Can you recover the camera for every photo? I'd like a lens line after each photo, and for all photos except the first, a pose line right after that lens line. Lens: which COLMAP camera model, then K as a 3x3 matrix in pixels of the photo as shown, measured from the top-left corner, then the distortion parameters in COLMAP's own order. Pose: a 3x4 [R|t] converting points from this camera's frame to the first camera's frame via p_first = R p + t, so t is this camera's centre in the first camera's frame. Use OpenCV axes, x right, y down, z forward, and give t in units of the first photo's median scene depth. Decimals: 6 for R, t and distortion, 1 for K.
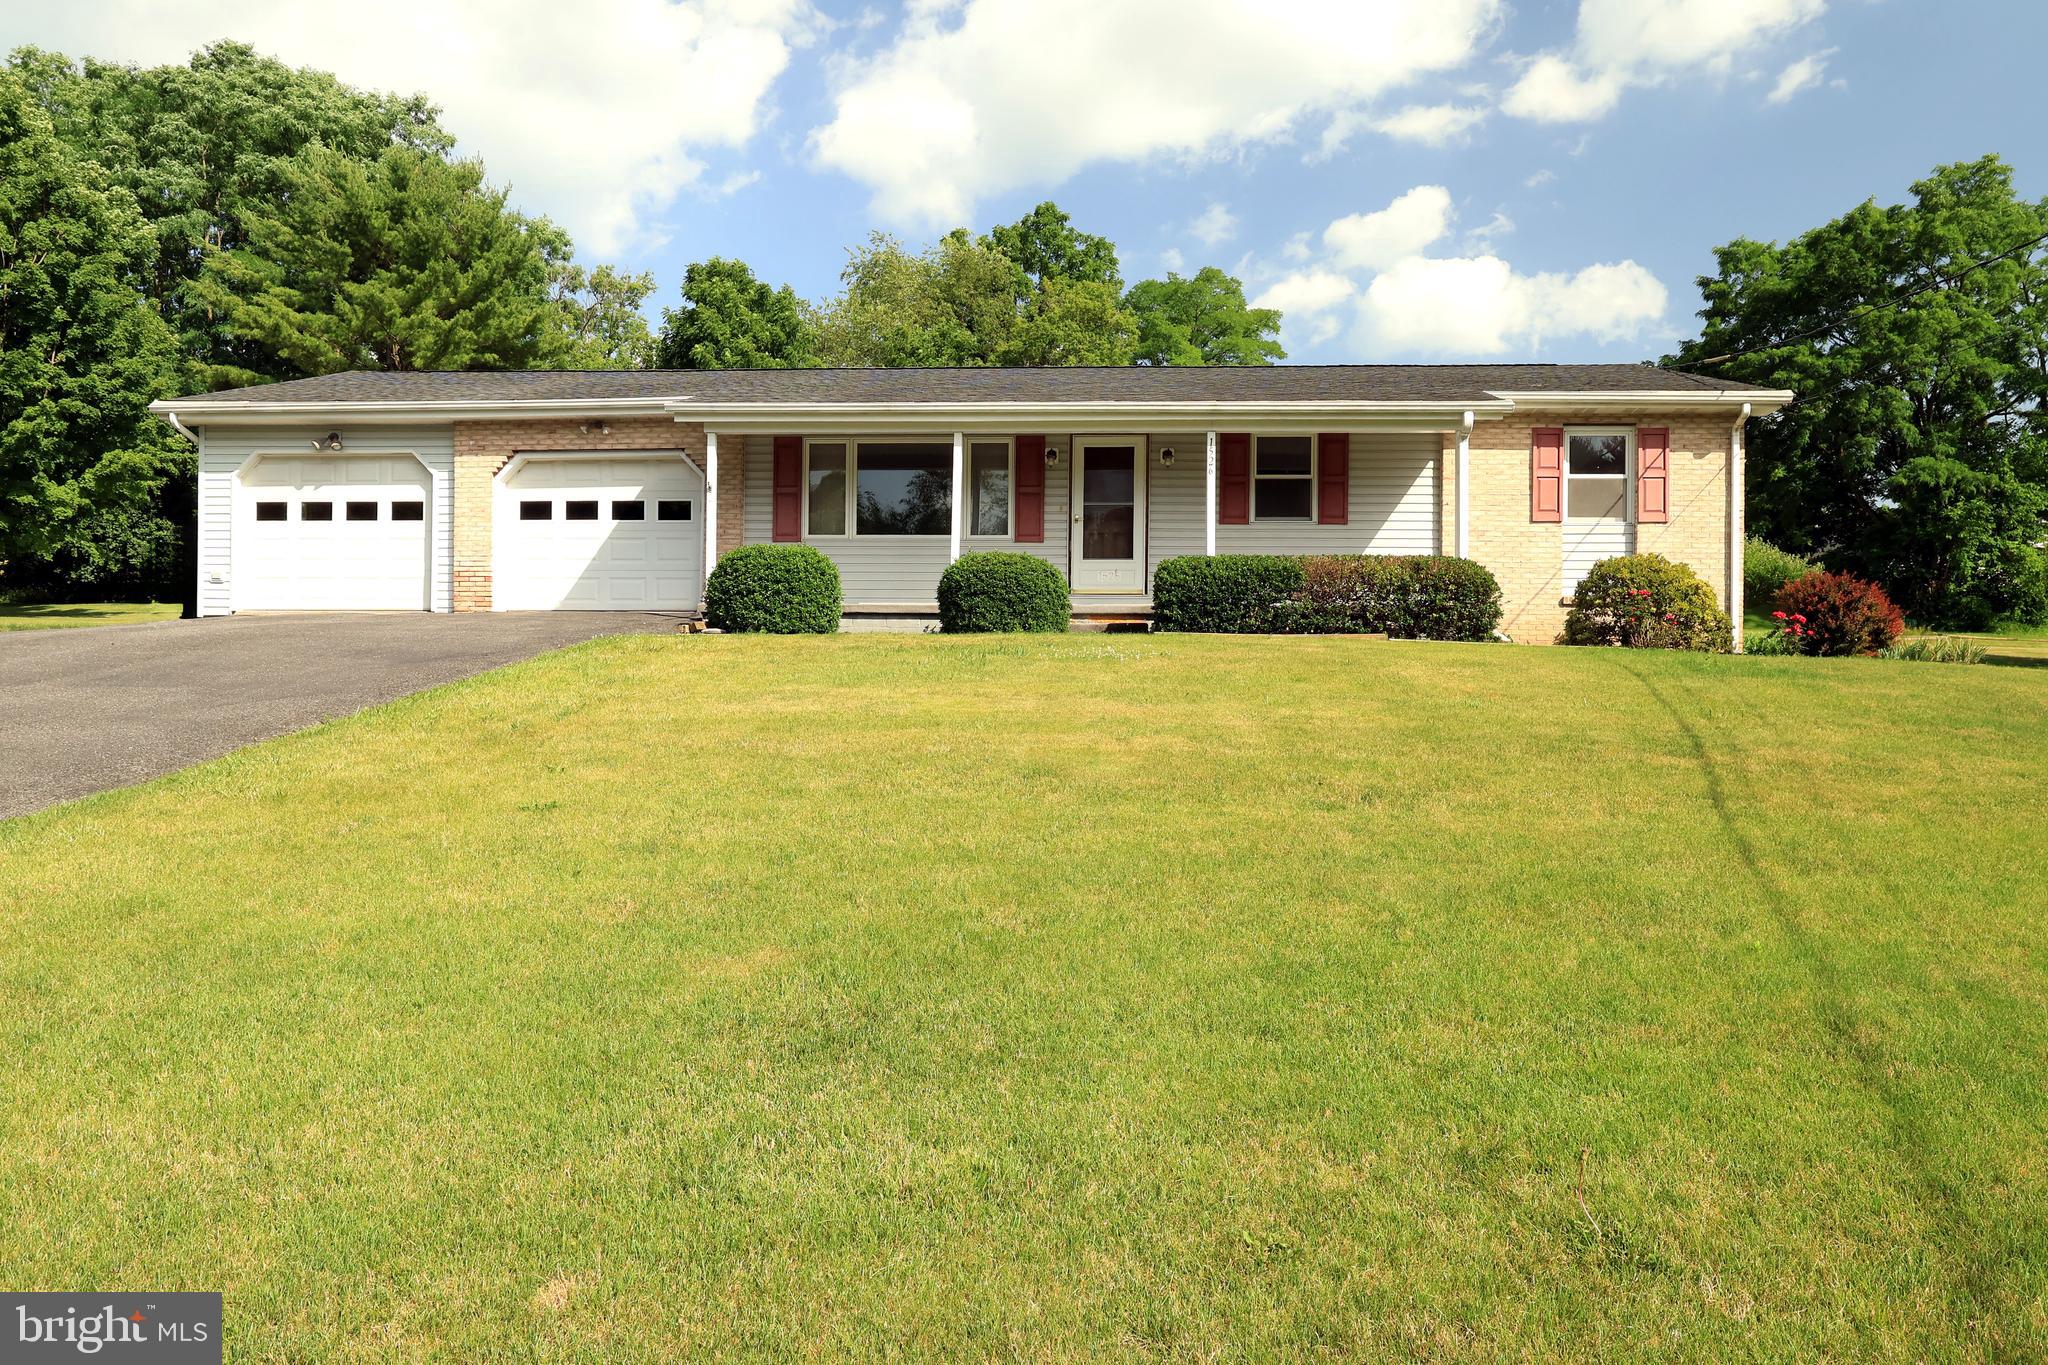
lens RADIAL K [[1351.1, 0, 1019.0], [0, 1351.1, 687.4], [0, 0, 1]] dist [-0.000468, 0.001355]
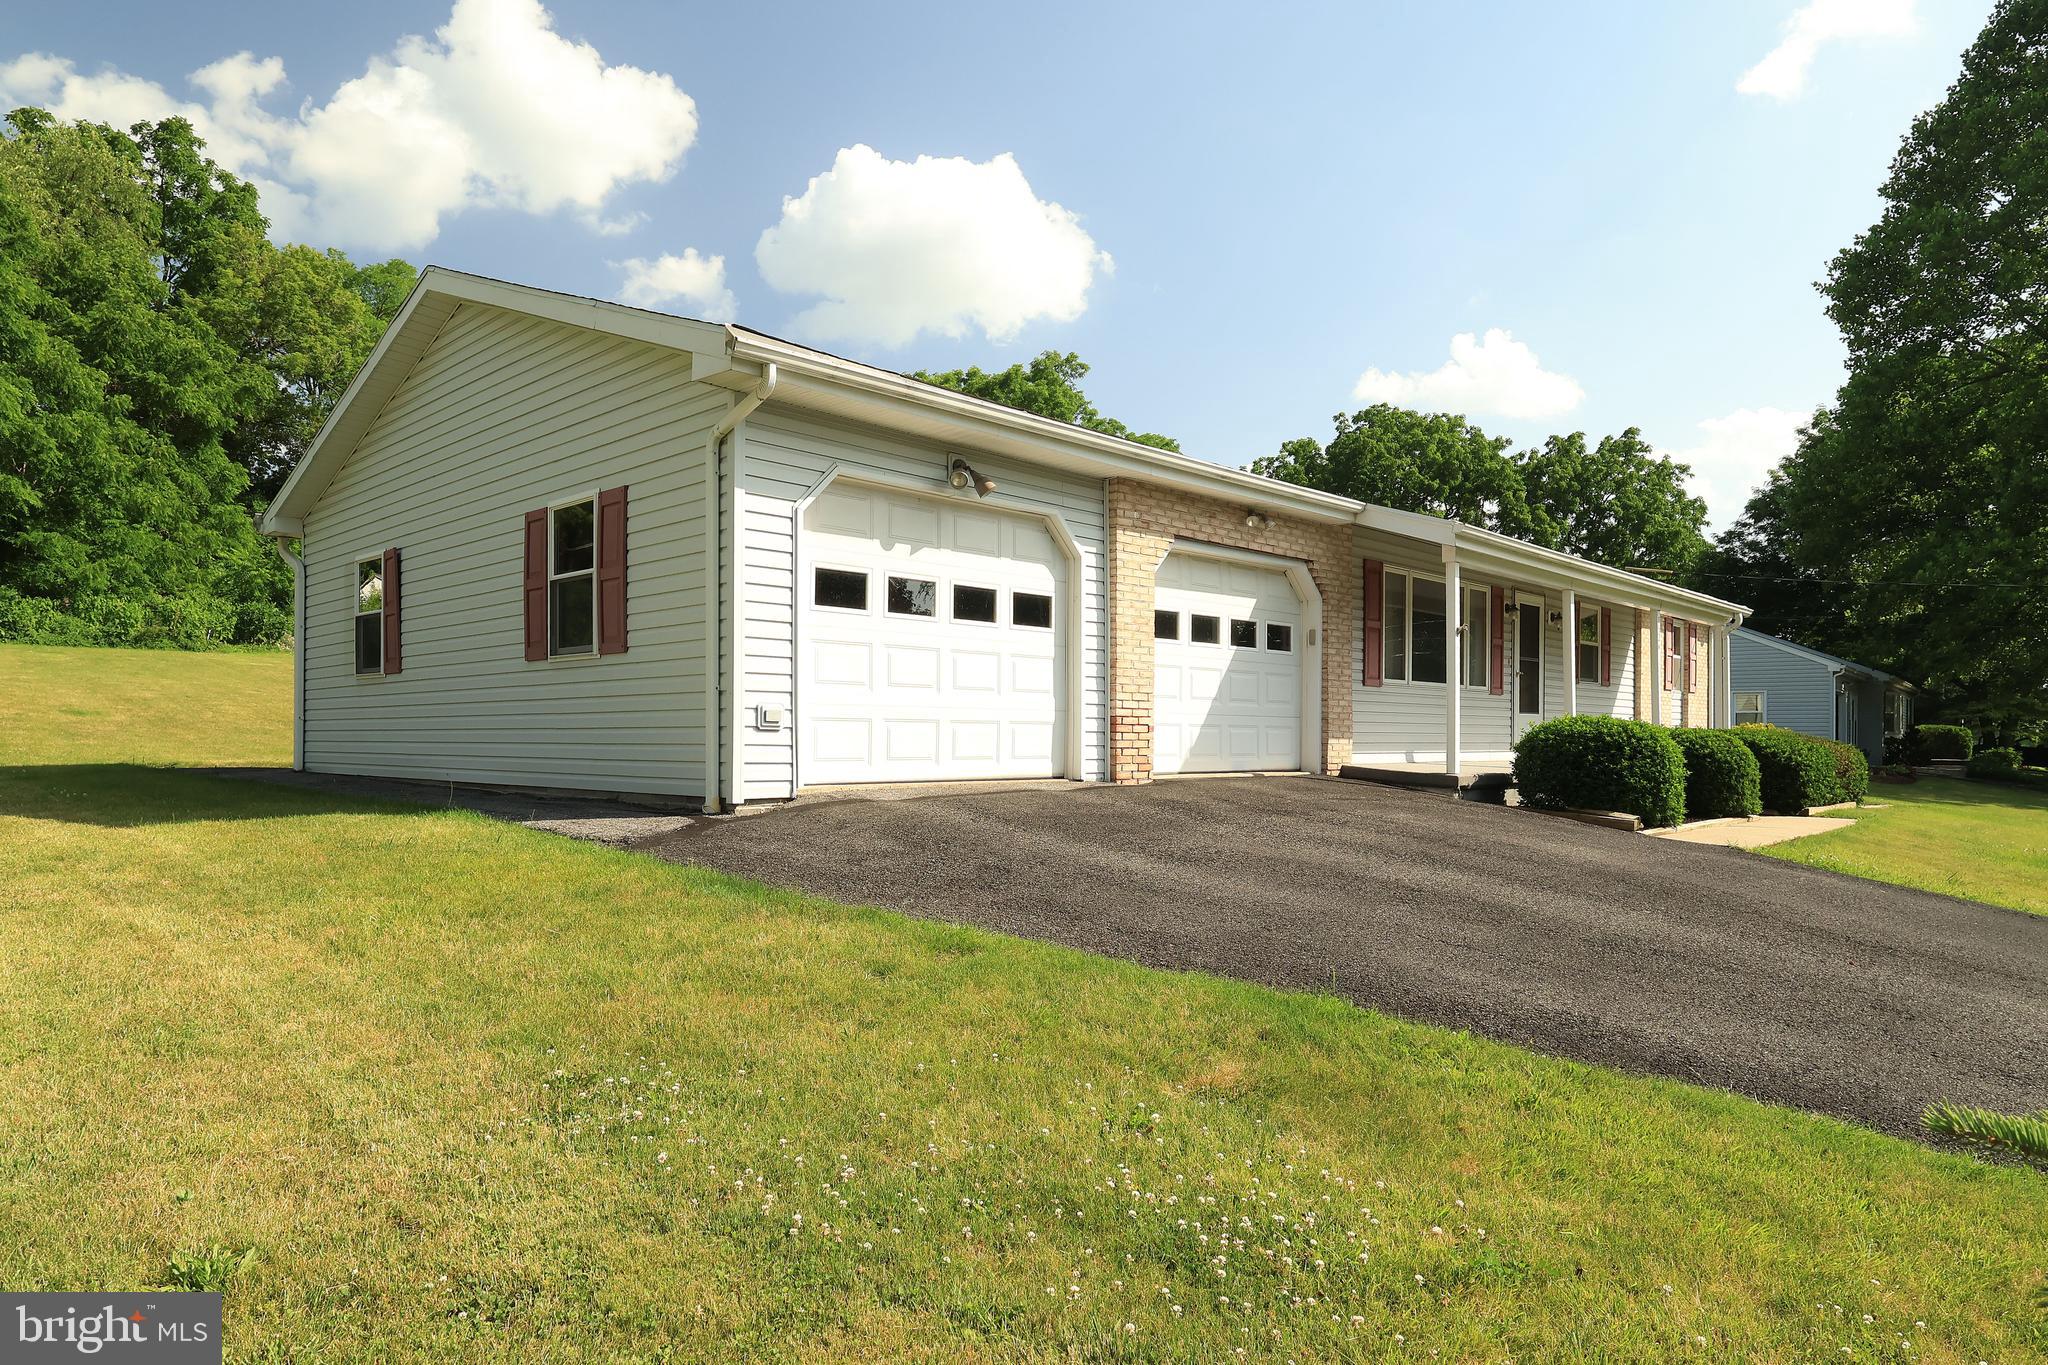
lens RADIAL K [[1238.4, 0, 1020.2], [0, 1238.4, 697.5], [0, 0, 1]] dist [-0.005454, -0.000472]
pose [[0.660771, 0.022758, 0.750243, -0.873285], [-0.012550, 0.999736, -0.019272, -0.081688], [-0.750483, 0.003319, 0.660882, 0.646510]]
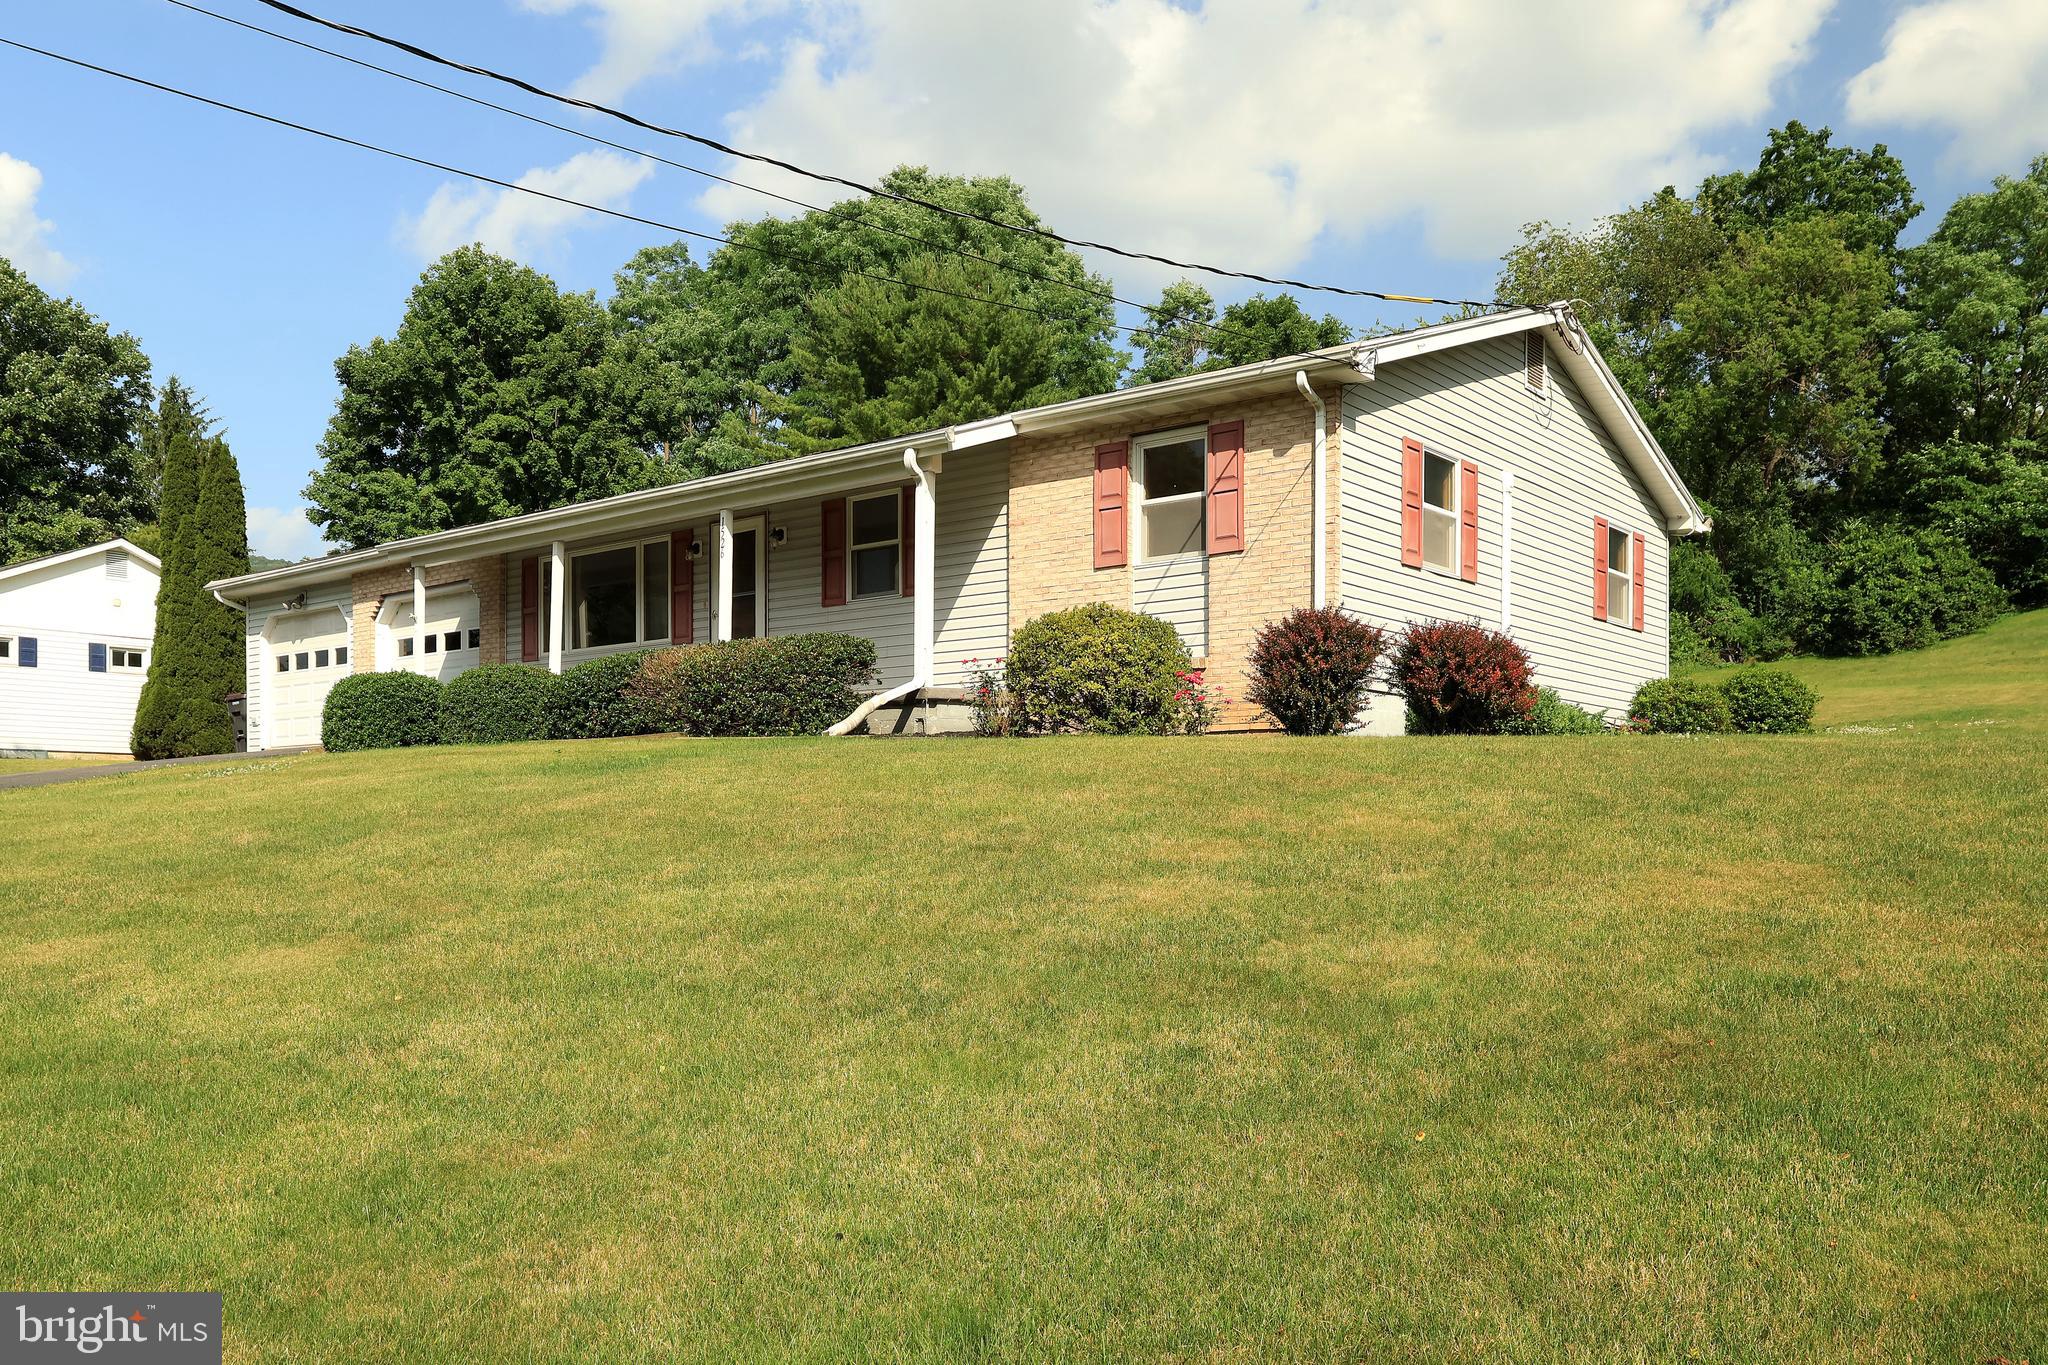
lens RADIAL K [[1639.2, 0, 1025.4], [0, 1639.2, 684.1], [0, 0, 1]] dist [-0.005656, 0.012504]
pose [[0.807178, -0.060799, -0.587169, 0.827119], [0.024173, 0.997252, -0.070031, 0.003789], [0.589813, 0.042333, 0.806429, 0.229040]]
